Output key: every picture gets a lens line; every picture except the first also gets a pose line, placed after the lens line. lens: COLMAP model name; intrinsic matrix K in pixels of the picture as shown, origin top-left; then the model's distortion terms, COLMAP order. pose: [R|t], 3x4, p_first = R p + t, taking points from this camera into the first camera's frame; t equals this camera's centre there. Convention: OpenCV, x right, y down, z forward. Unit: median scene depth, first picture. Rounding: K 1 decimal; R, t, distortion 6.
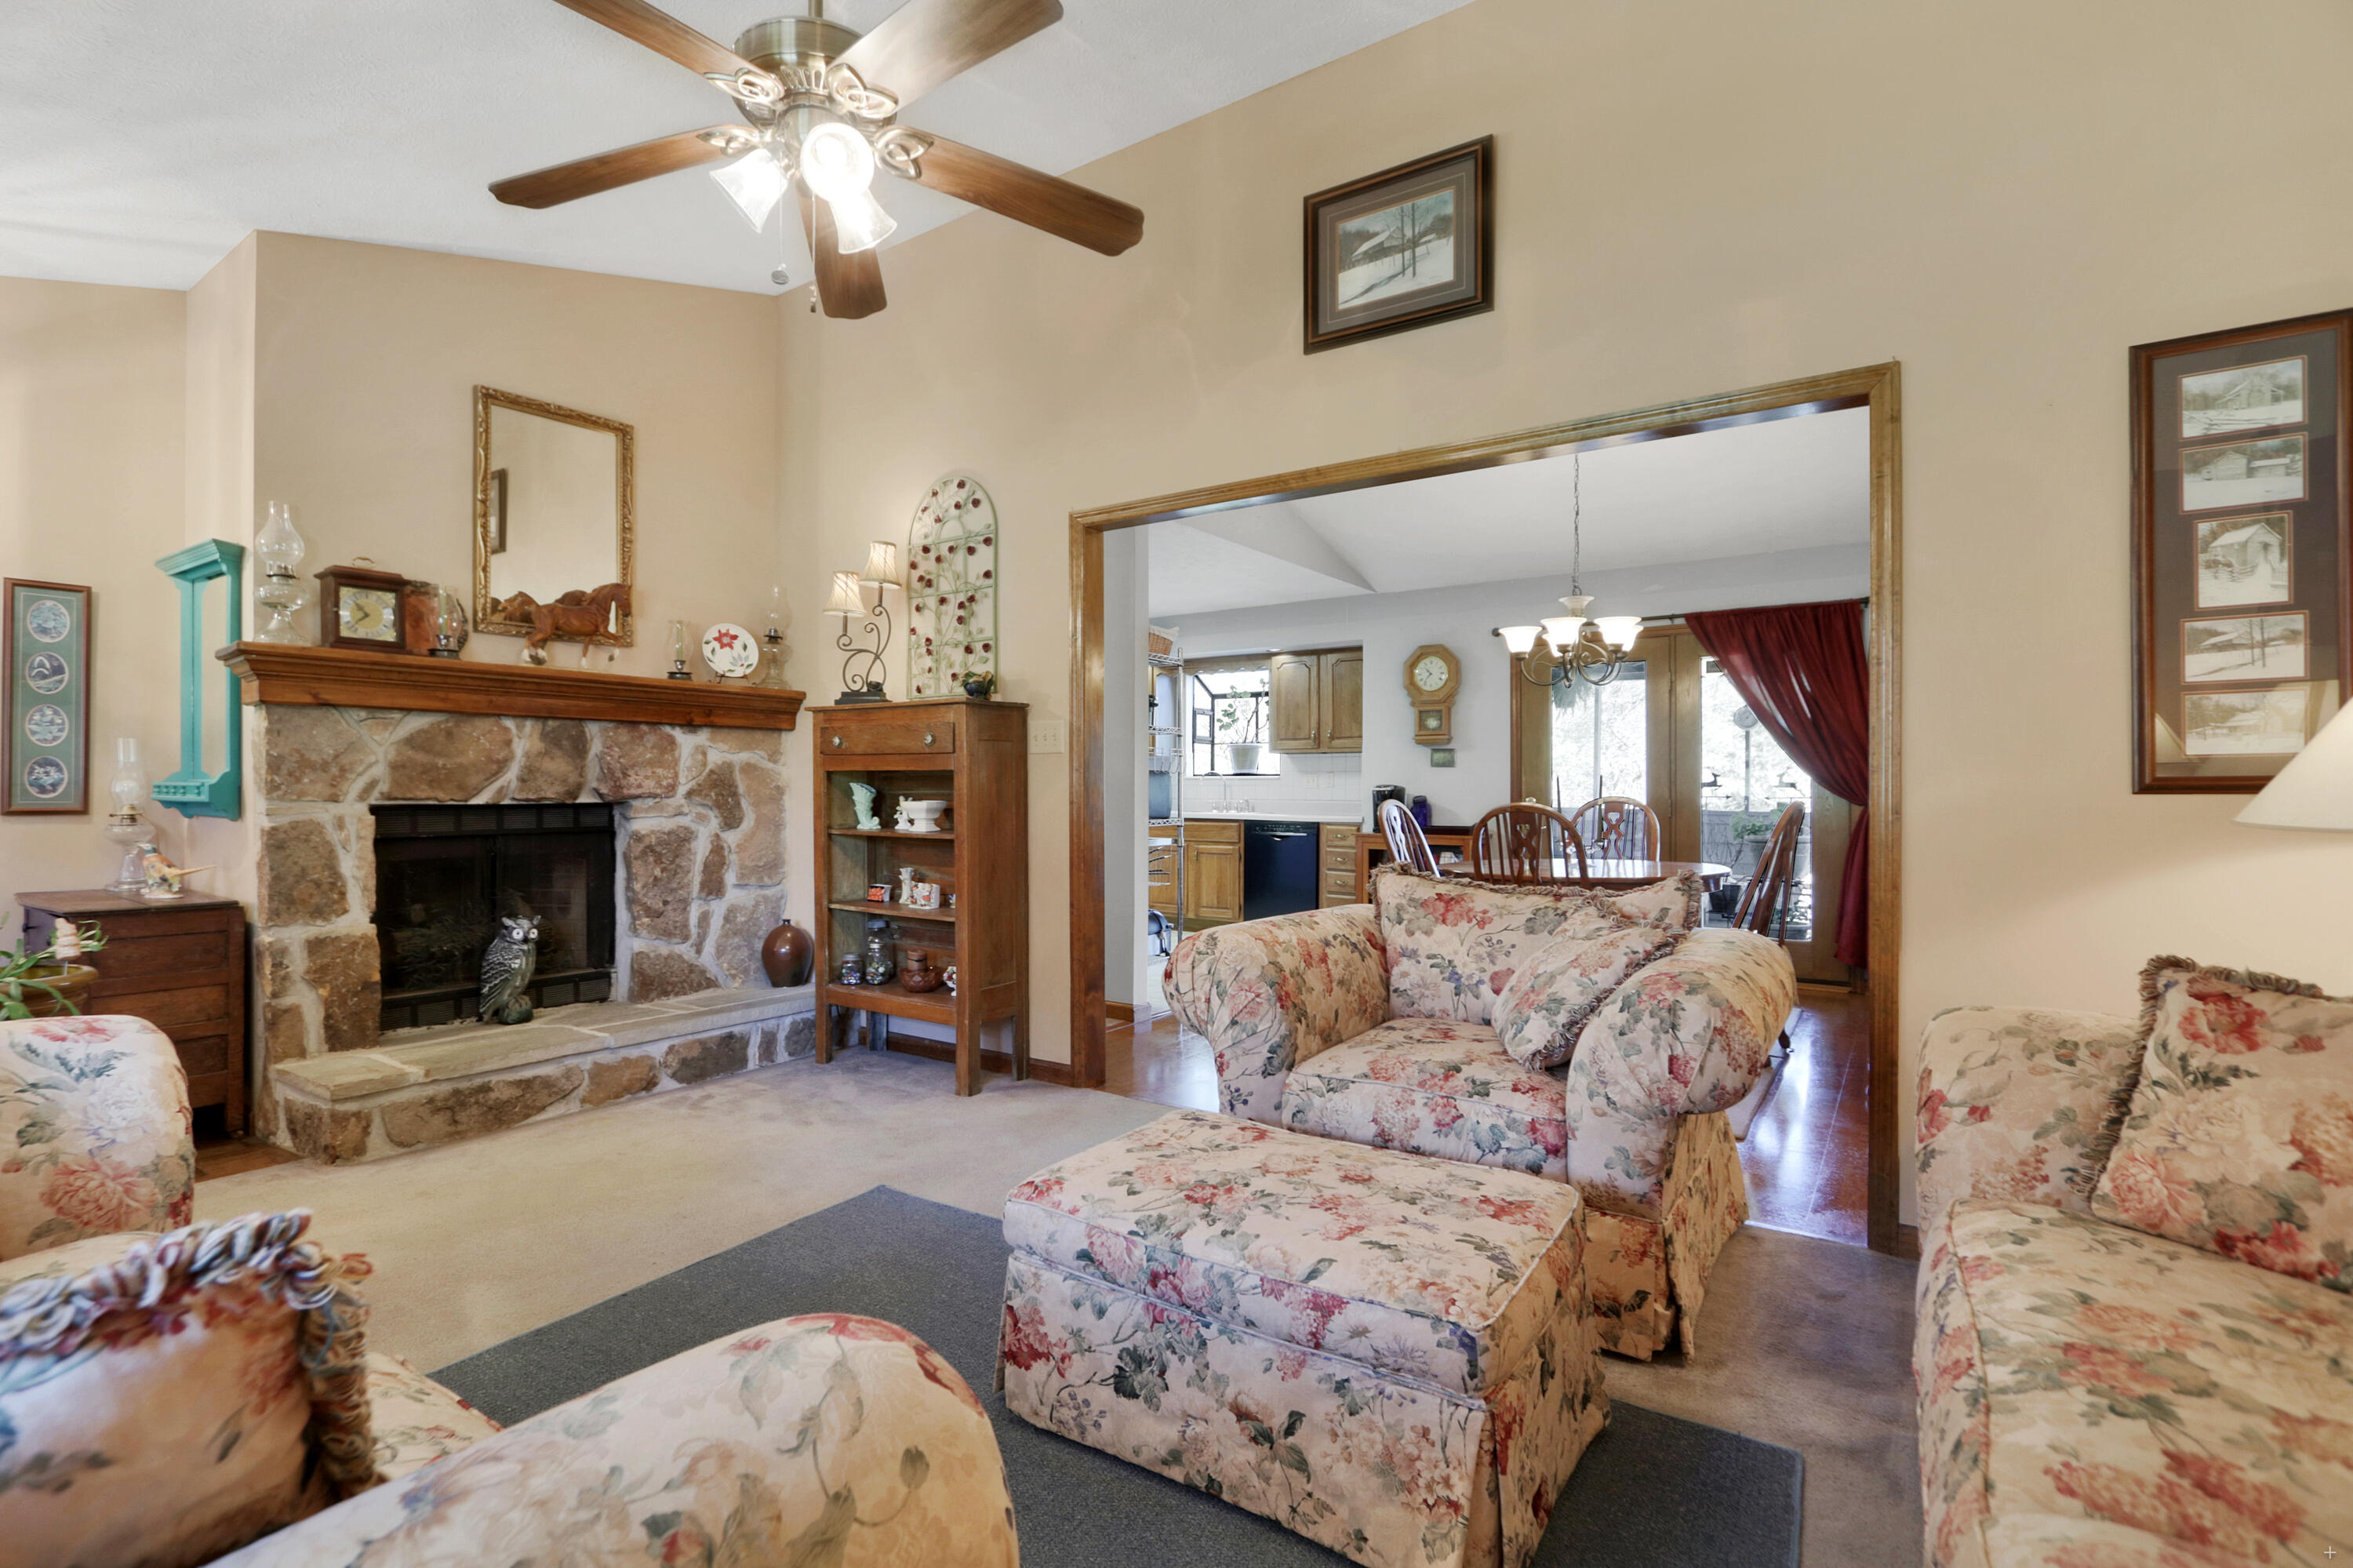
lens RADIAL K [[1008.0, 0, 1164.9], [0, 1008.0, 787.3], [0, 0, 1]] dist [-0.003885, -0.000132]
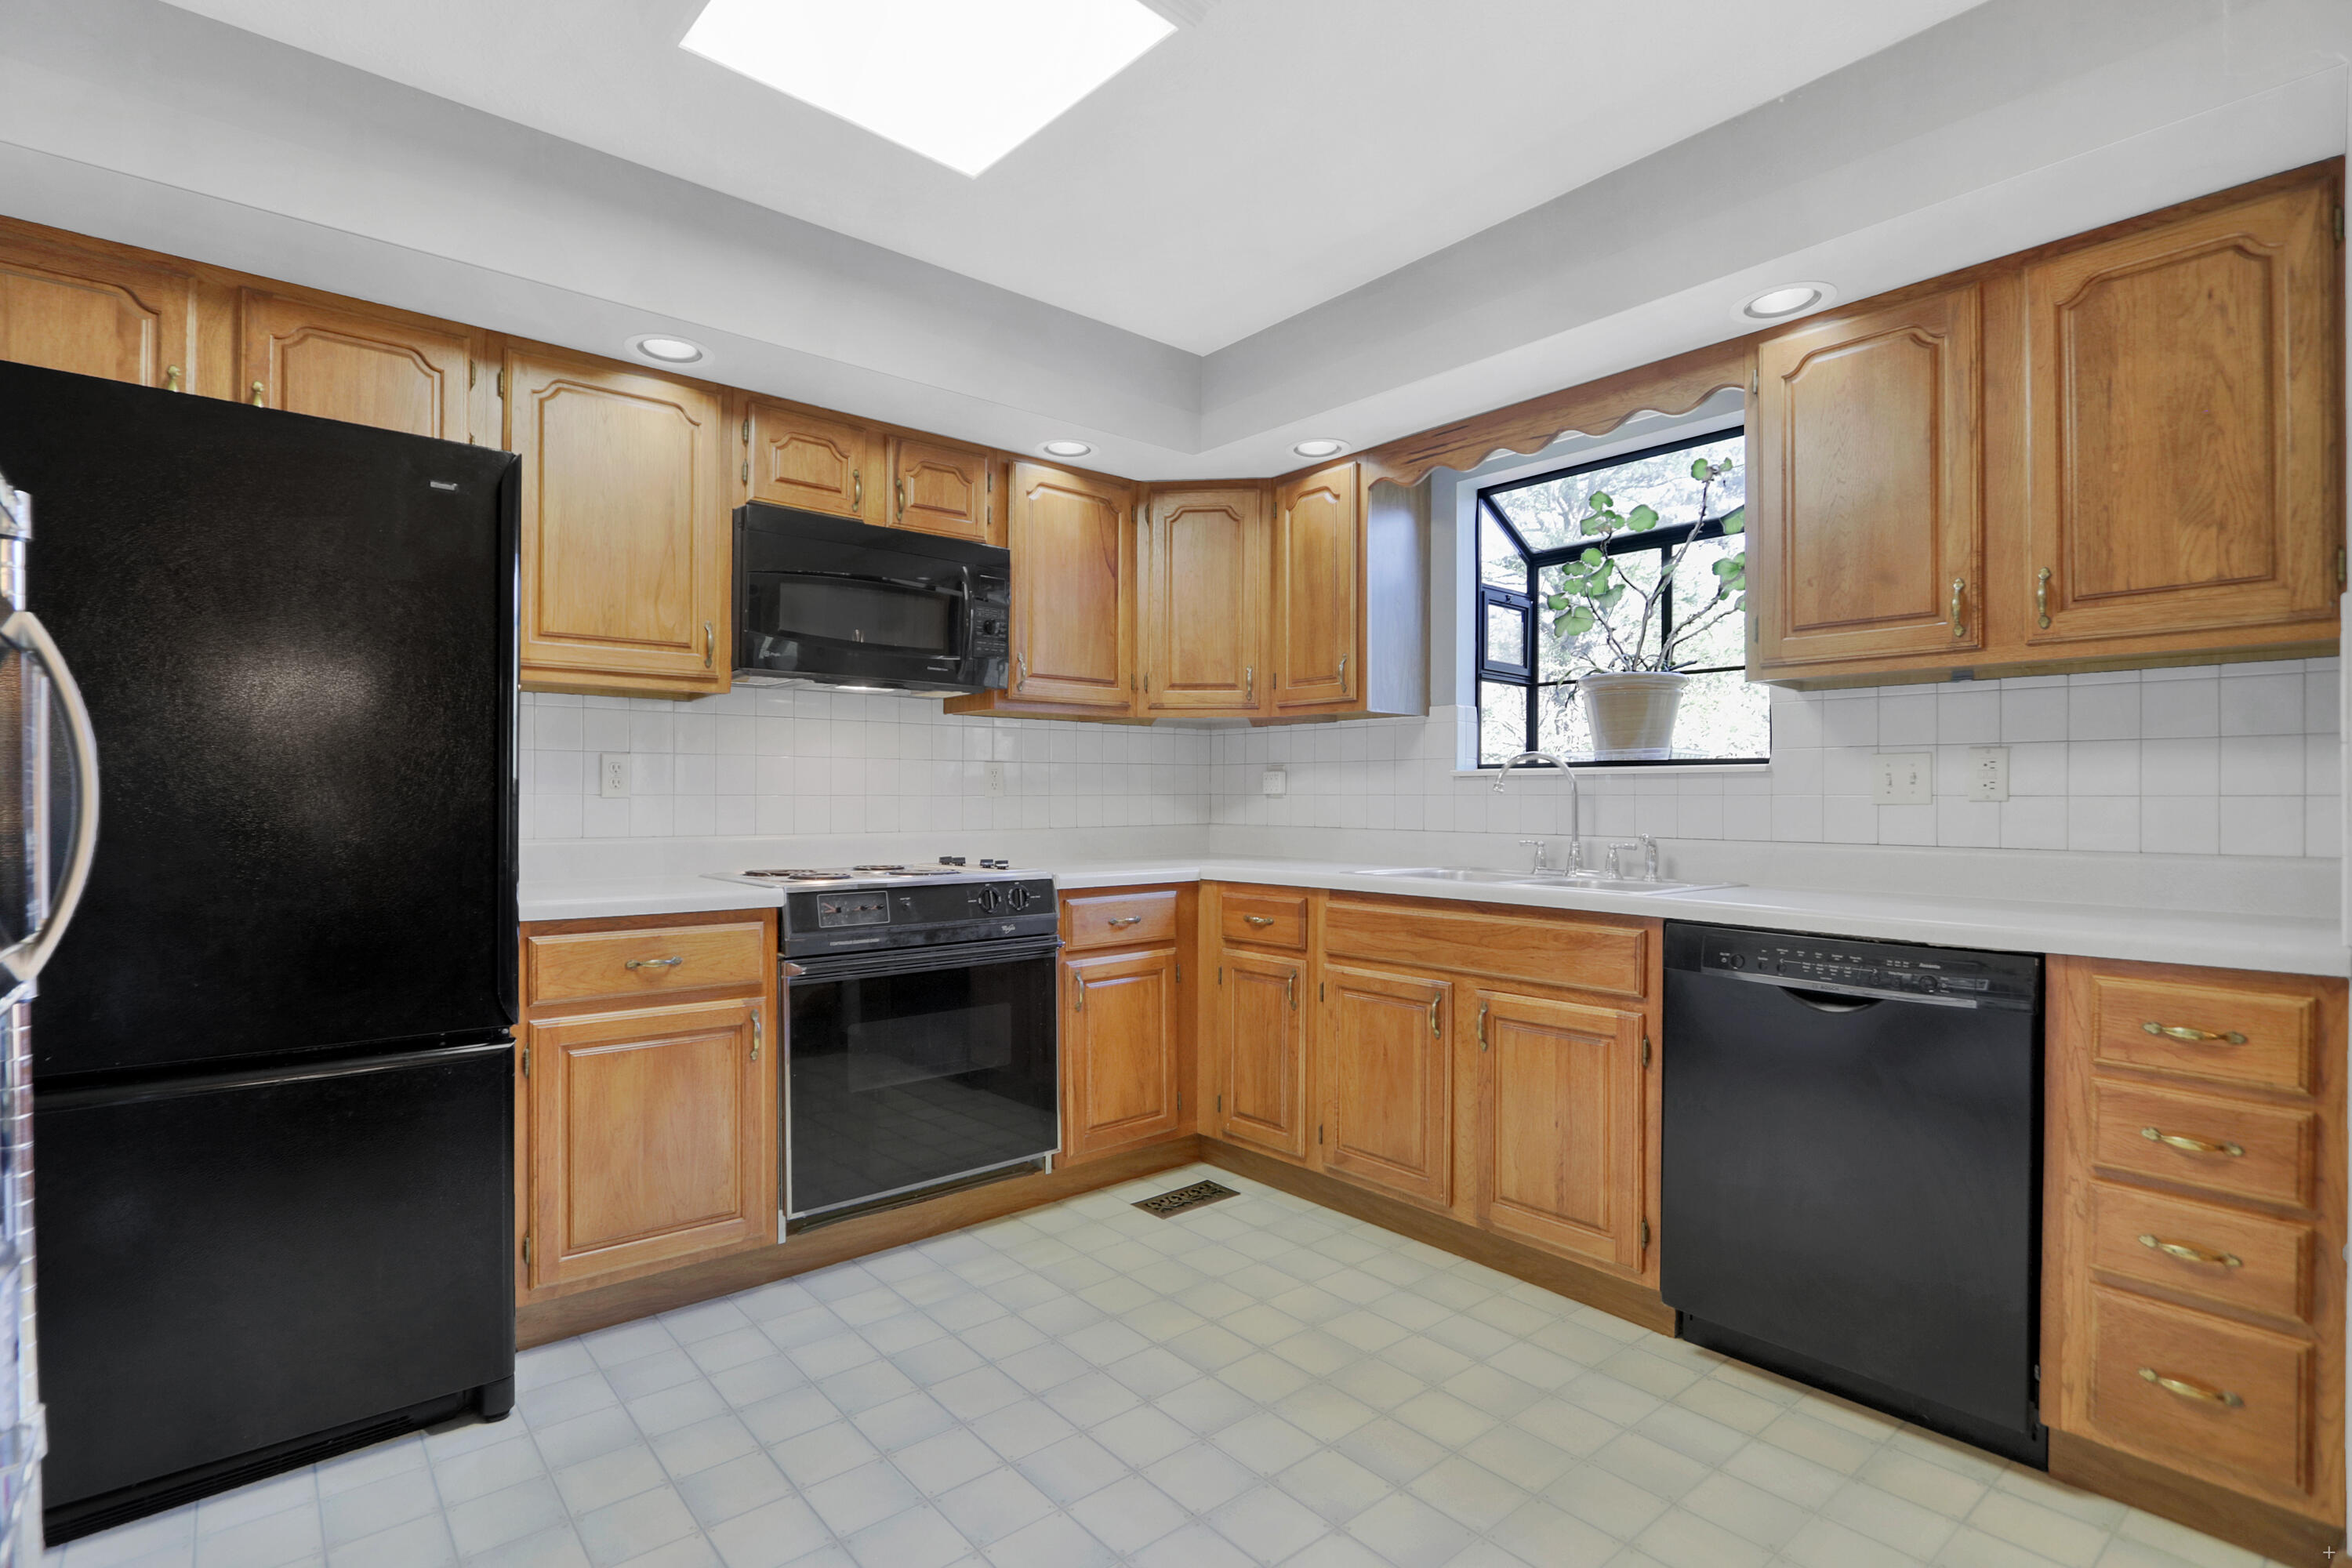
lens RADIAL K [[1122.7, 0, 1147.4], [0, 1122.7, 791.6], [0, 0, 1]] dist [-0.002925, -0.000273]
pose [[0.964976, -0.002491, -0.262326, 0.019440], [0.000487, 0.999970, -0.007706, -0.000442], [0.262337, 0.007308, 0.964949, 0.577888]]
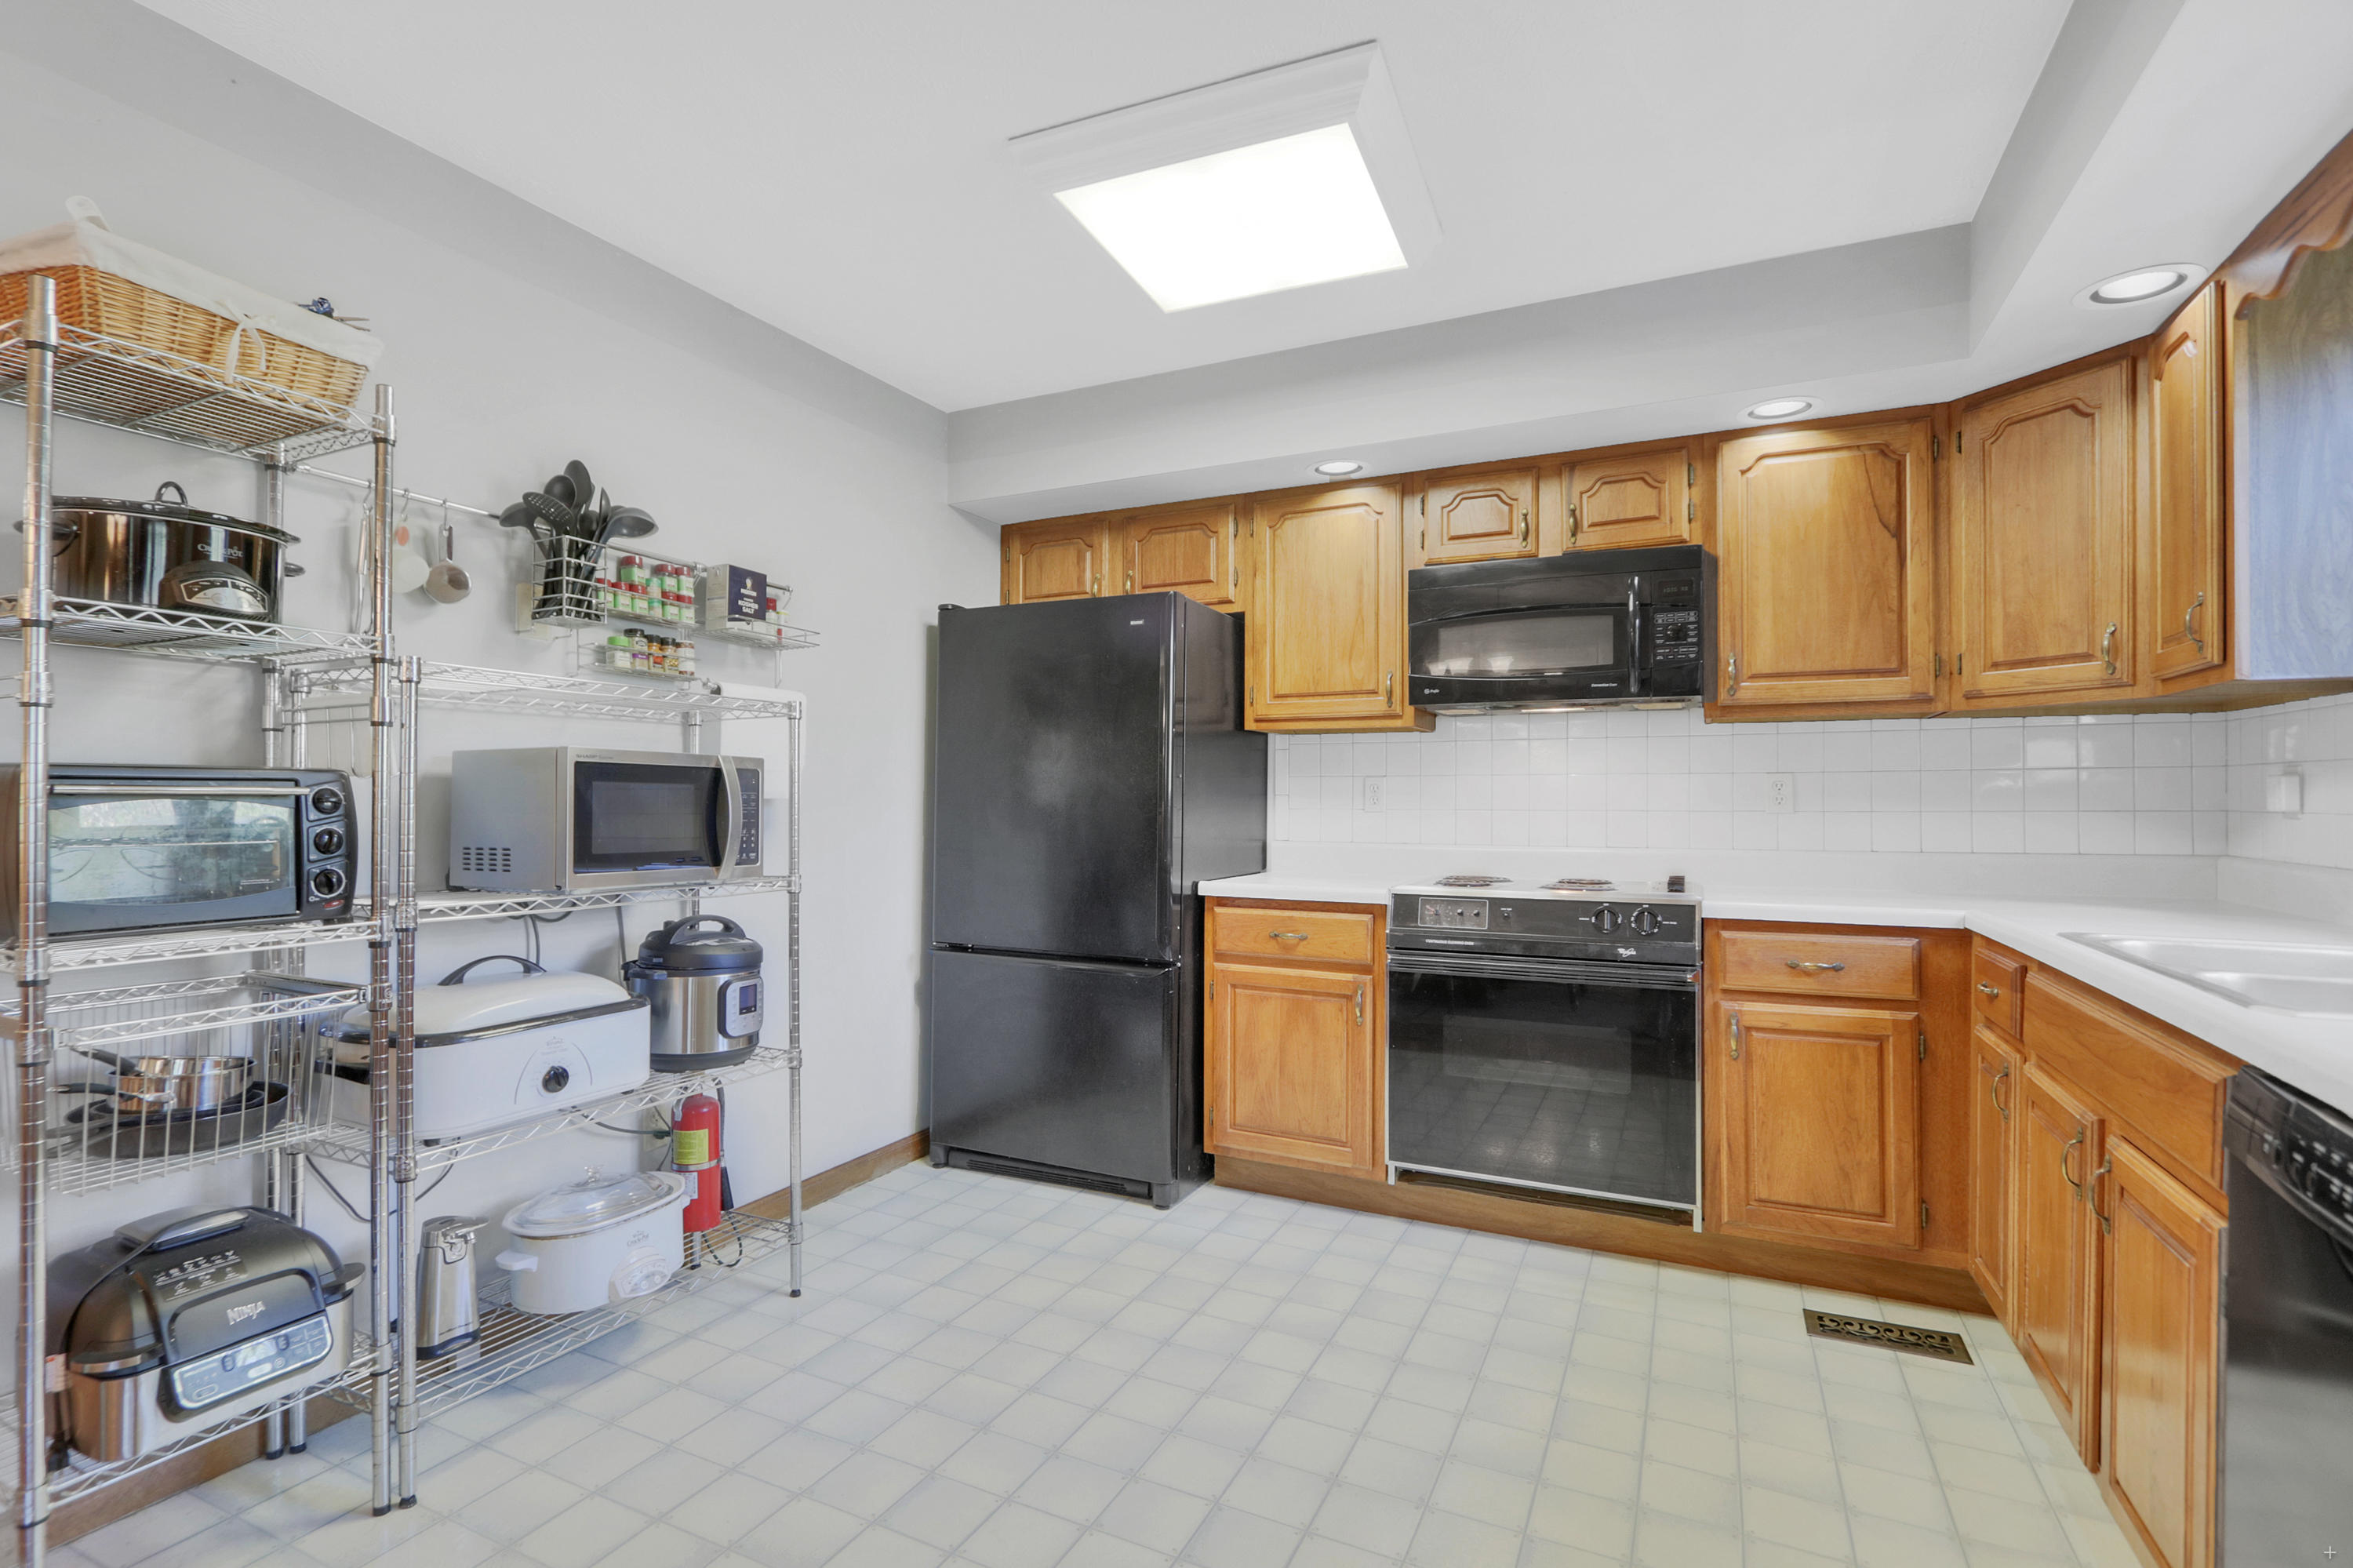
lens RADIAL K [[1116.9, 0, 1118.3], [0, 1116.9, 787.2], [0, 0, 1]] dist [-0.005409, 0.000069]
pose [[0.140998, -0.012609, -0.989930, 0.183814], [-0.003180, 0.999908, -0.013189, -0.004579], [0.990005, 0.005008, 0.140945, 0.699495]]
